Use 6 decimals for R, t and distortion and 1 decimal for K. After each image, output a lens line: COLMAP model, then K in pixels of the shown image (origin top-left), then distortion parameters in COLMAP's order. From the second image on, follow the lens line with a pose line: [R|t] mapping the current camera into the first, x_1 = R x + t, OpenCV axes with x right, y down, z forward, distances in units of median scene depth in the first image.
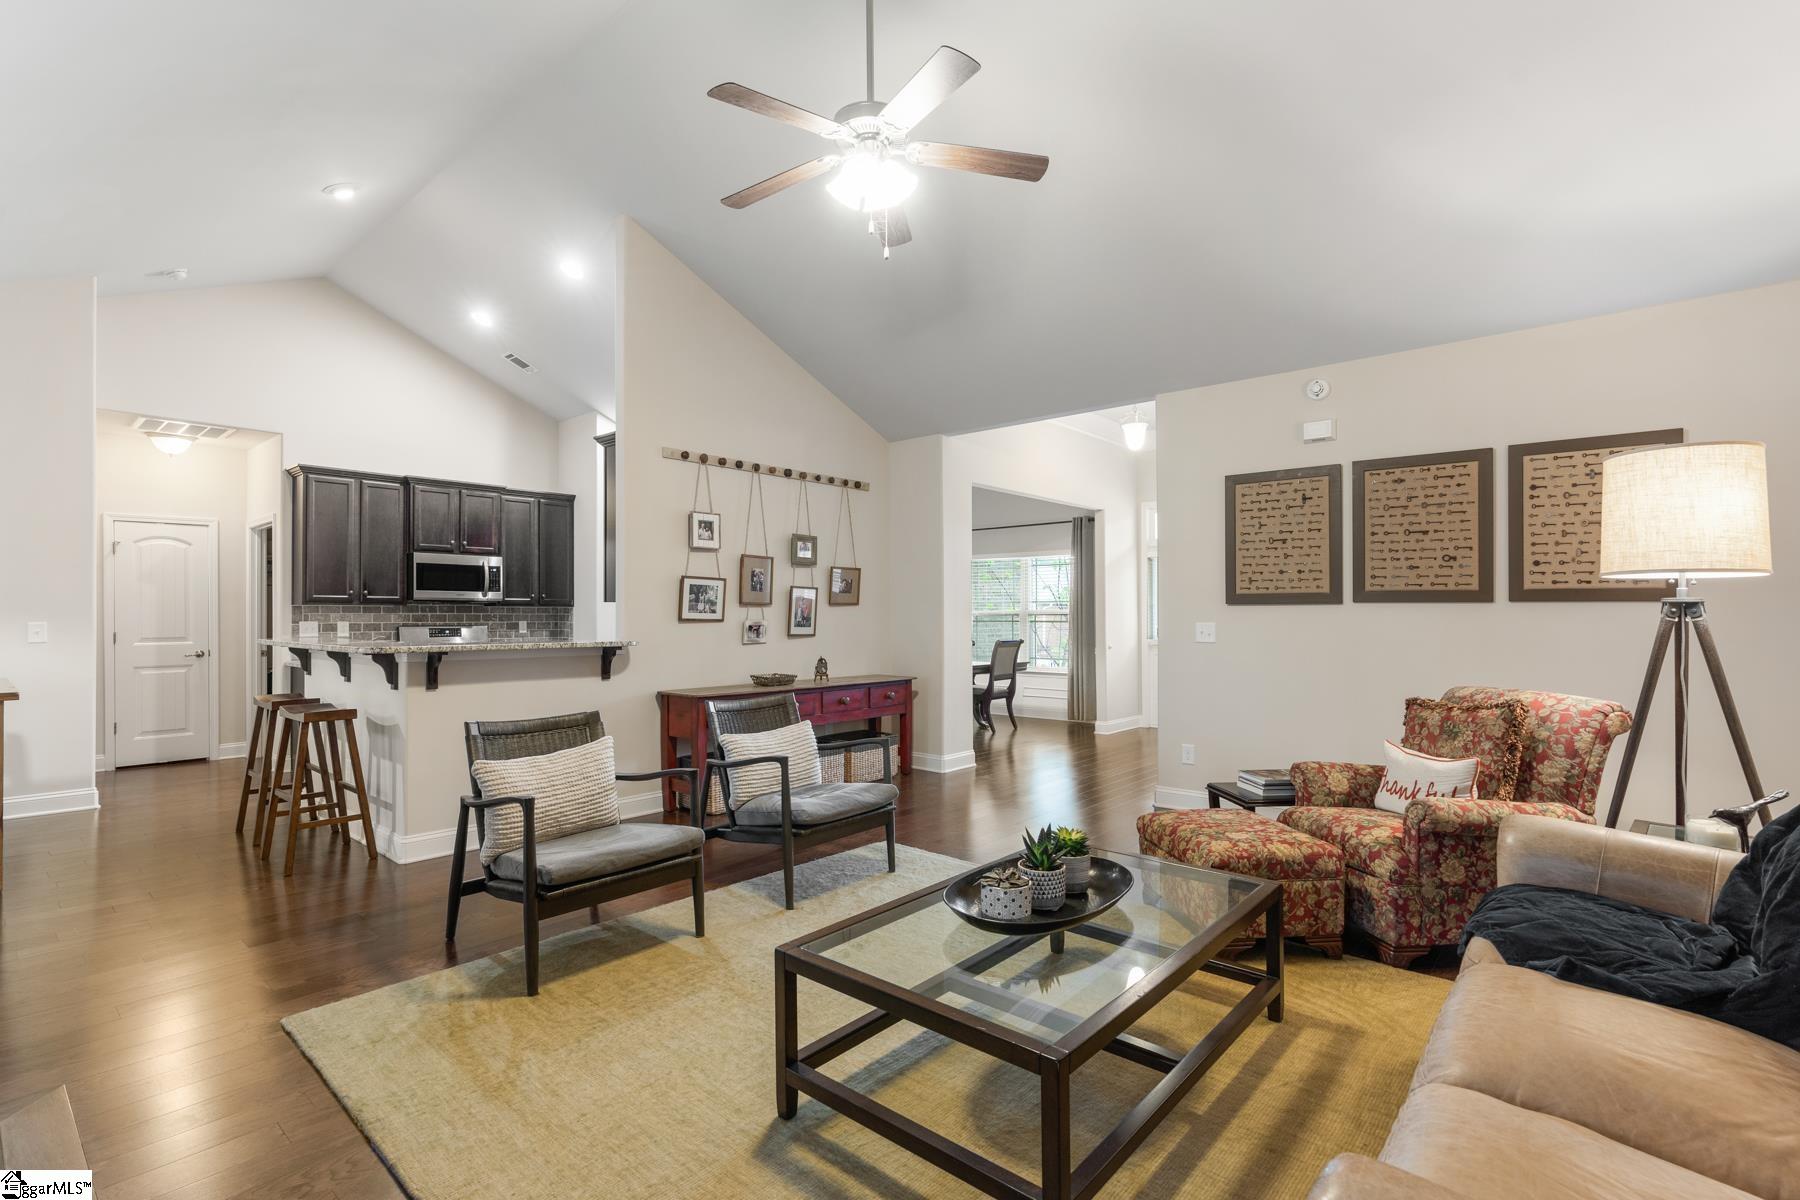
lens RADIAL K [[835.1, 0, 902.4], [0, 835.1, 610.9], [0, 0, 1]] dist [-0.009903, 0.001269]
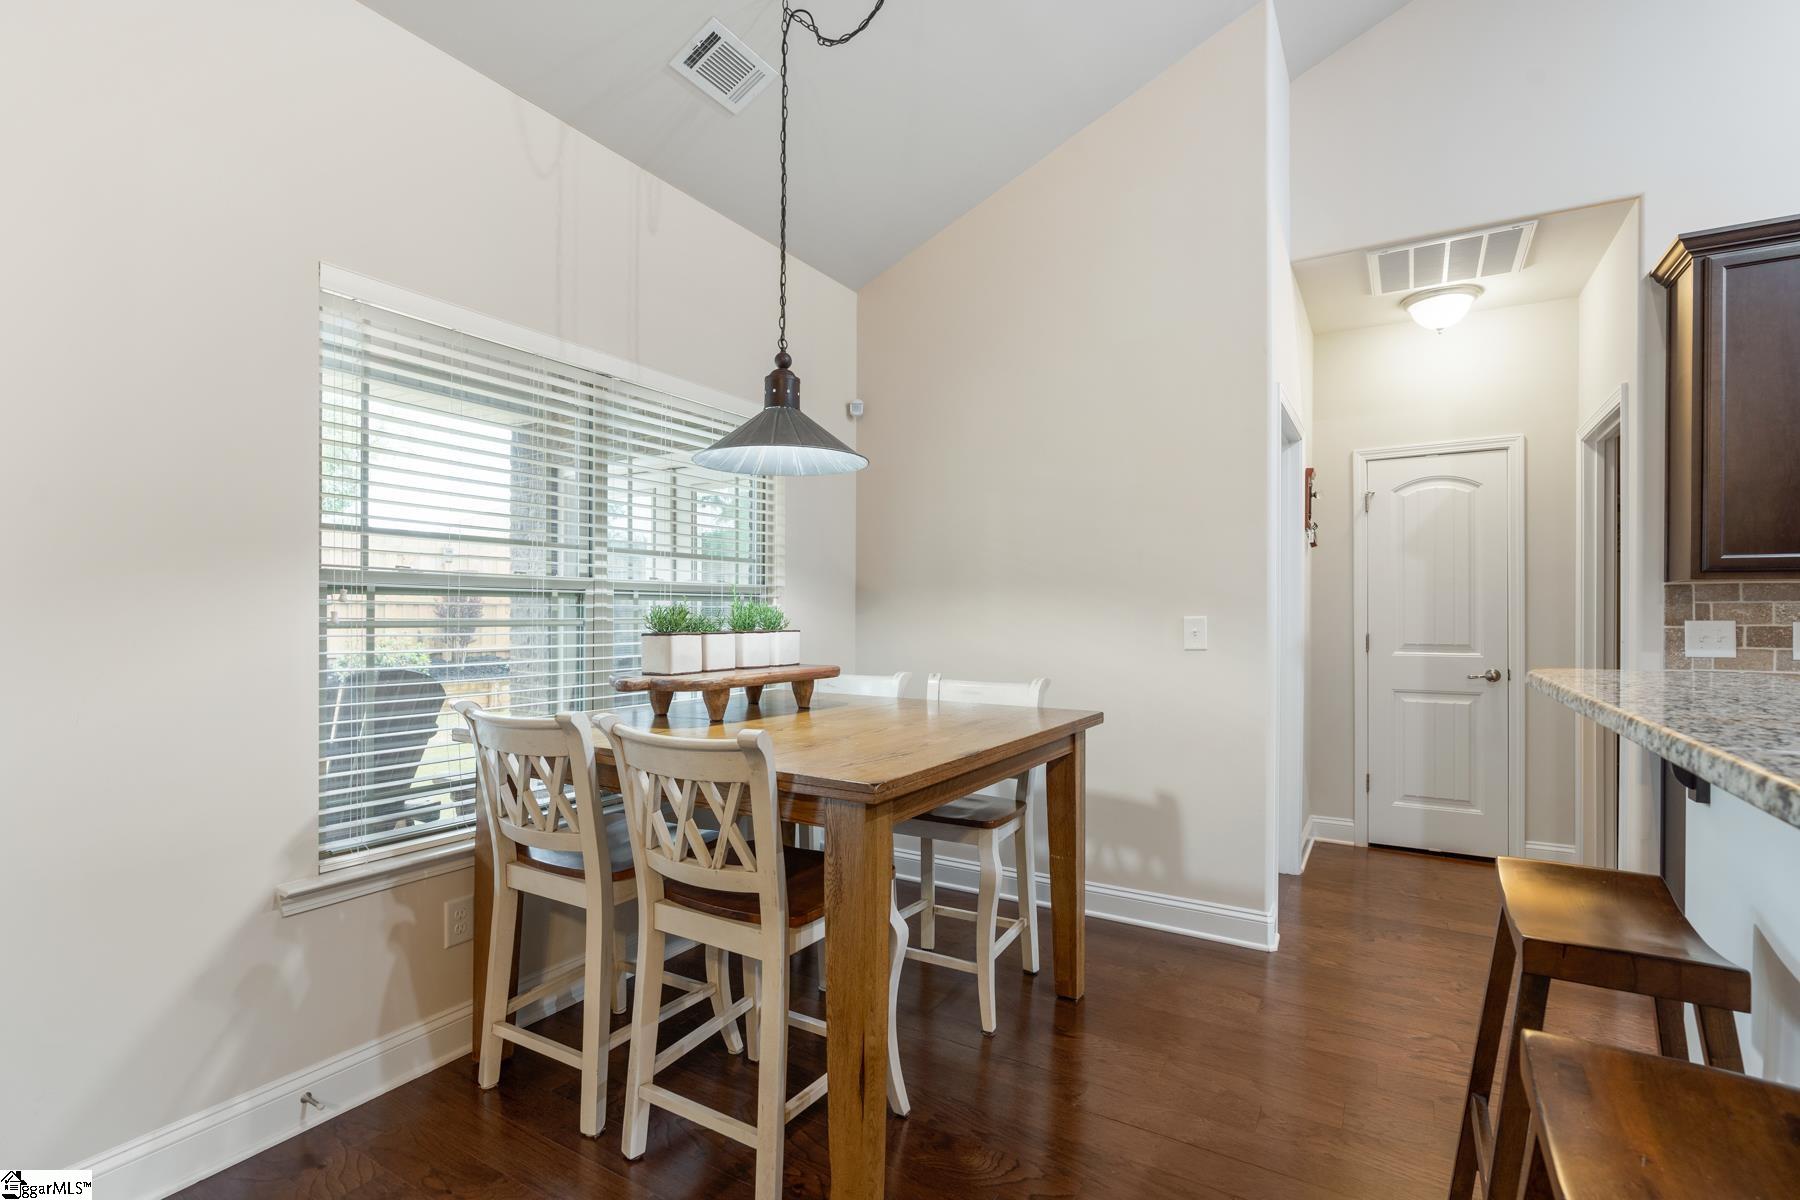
lens RADIAL K [[835.1, 0, 893.7], [0, 835.1, 613.4], [0, 0, 1]] dist [-0.009903, 0.001269]
pose [[0.166930, 0.005414, -0.985954, -0.375032], [0.000803, 0.999984, 0.005627, 0.006362], [0.985968, -0.001731, 0.166923, 0.529906]]
